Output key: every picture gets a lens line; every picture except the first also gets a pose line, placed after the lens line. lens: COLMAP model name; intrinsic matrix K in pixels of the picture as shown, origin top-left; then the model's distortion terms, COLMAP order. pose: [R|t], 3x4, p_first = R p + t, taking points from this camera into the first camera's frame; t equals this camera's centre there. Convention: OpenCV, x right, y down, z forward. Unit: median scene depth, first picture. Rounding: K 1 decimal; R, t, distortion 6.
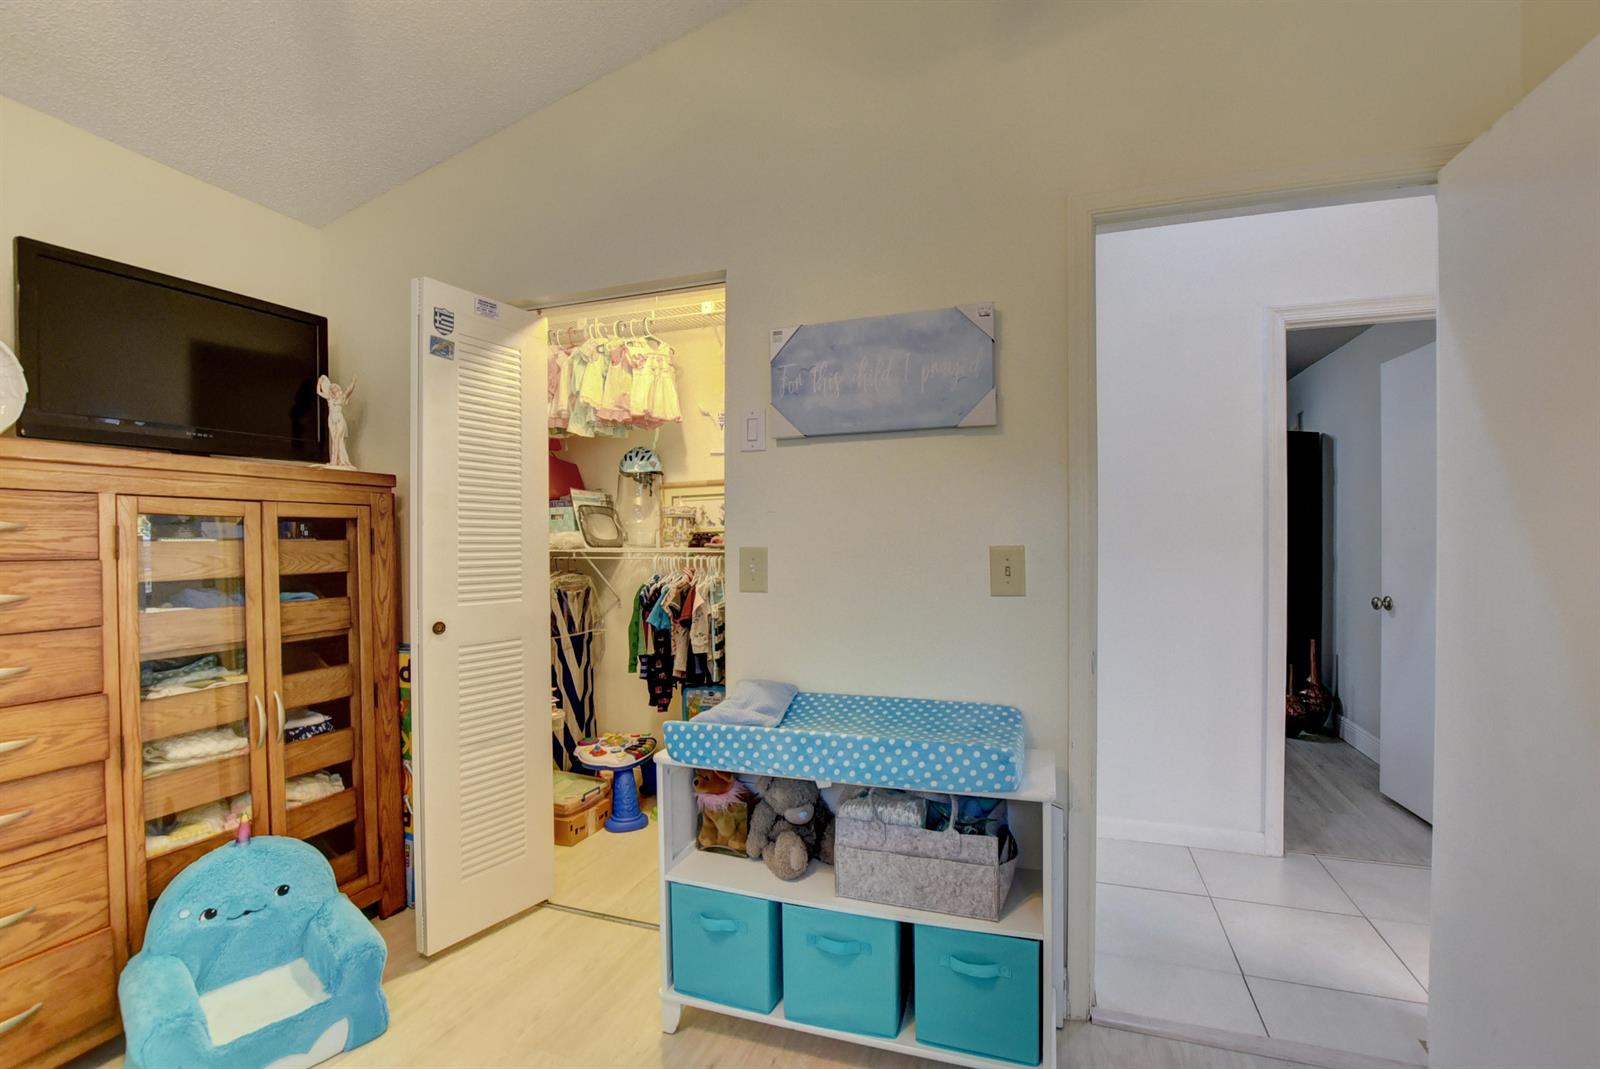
lens RADIAL K [[708.6, 0, 805.0], [0, 708.6, 546.7], [0, 0, 1]] dist [-0.035765, 0.006579]
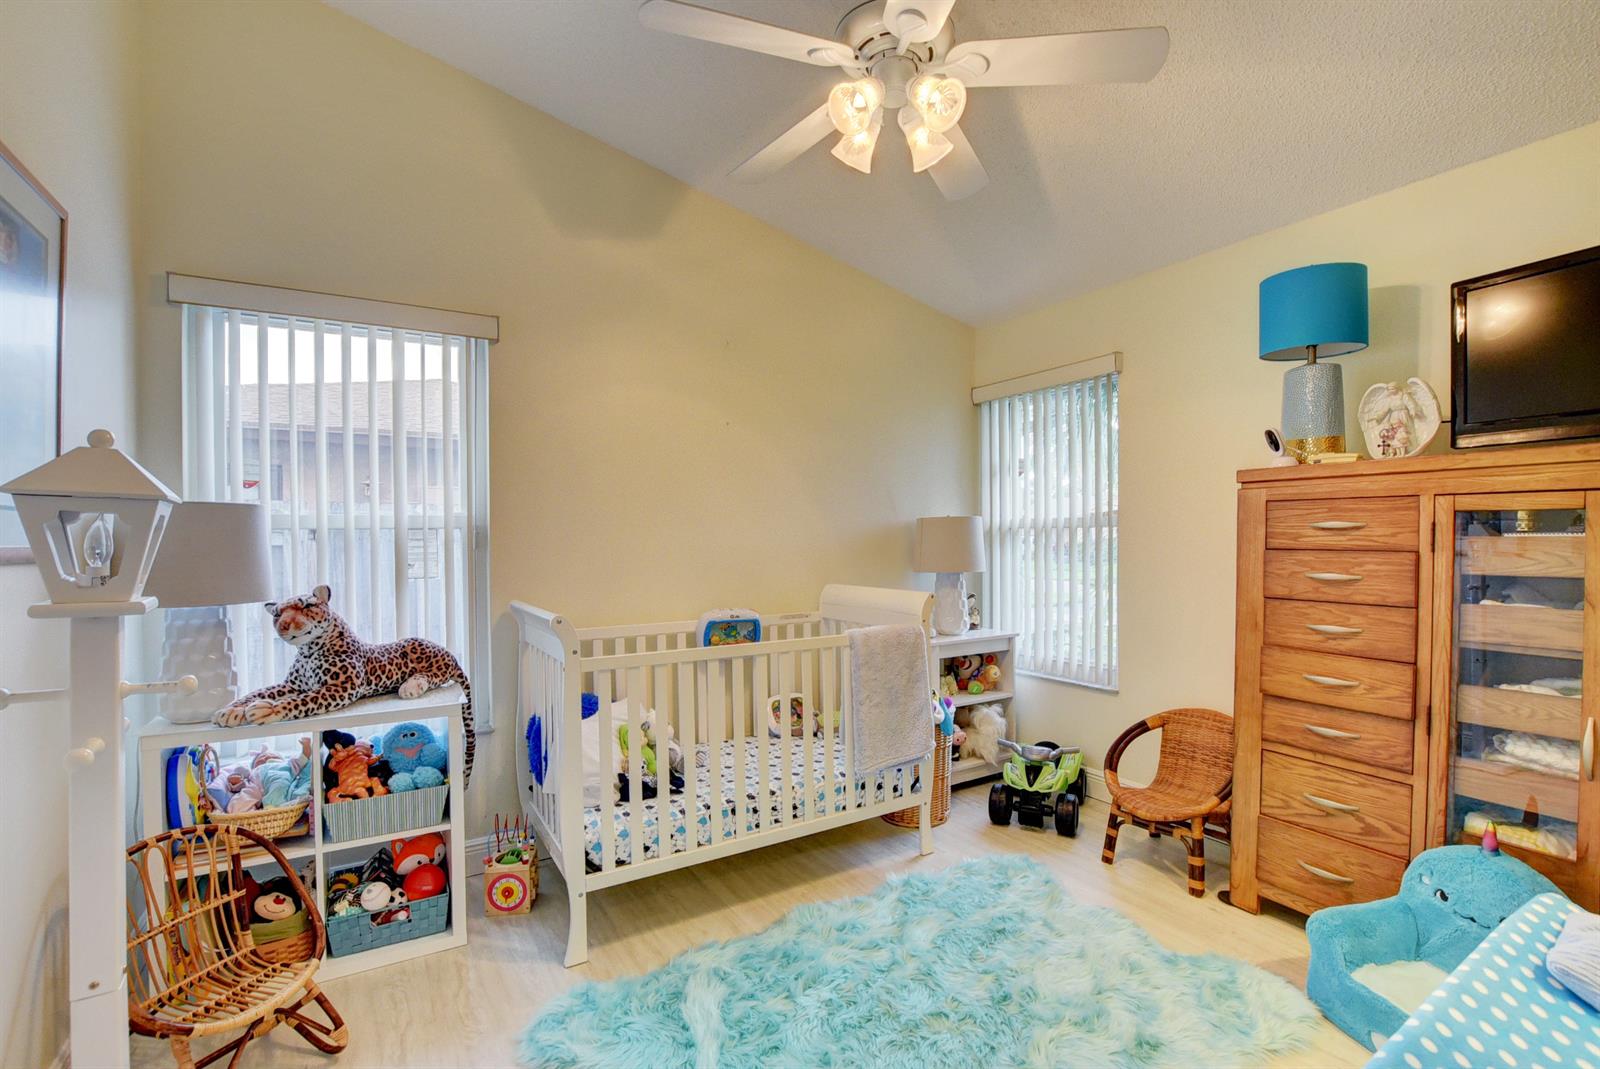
lens RADIAL K [[708.6, 0, 805.0], [0, 708.6, 546.7], [0, 0, 1]] dist [-0.035765, 0.006579]
pose [[-0.628612, 0.018165, -0.777507, 0.571480], [-0.001234, 0.999703, 0.024353, -0.018230], [0.777718, 0.016268, -0.628403, 0.948059]]
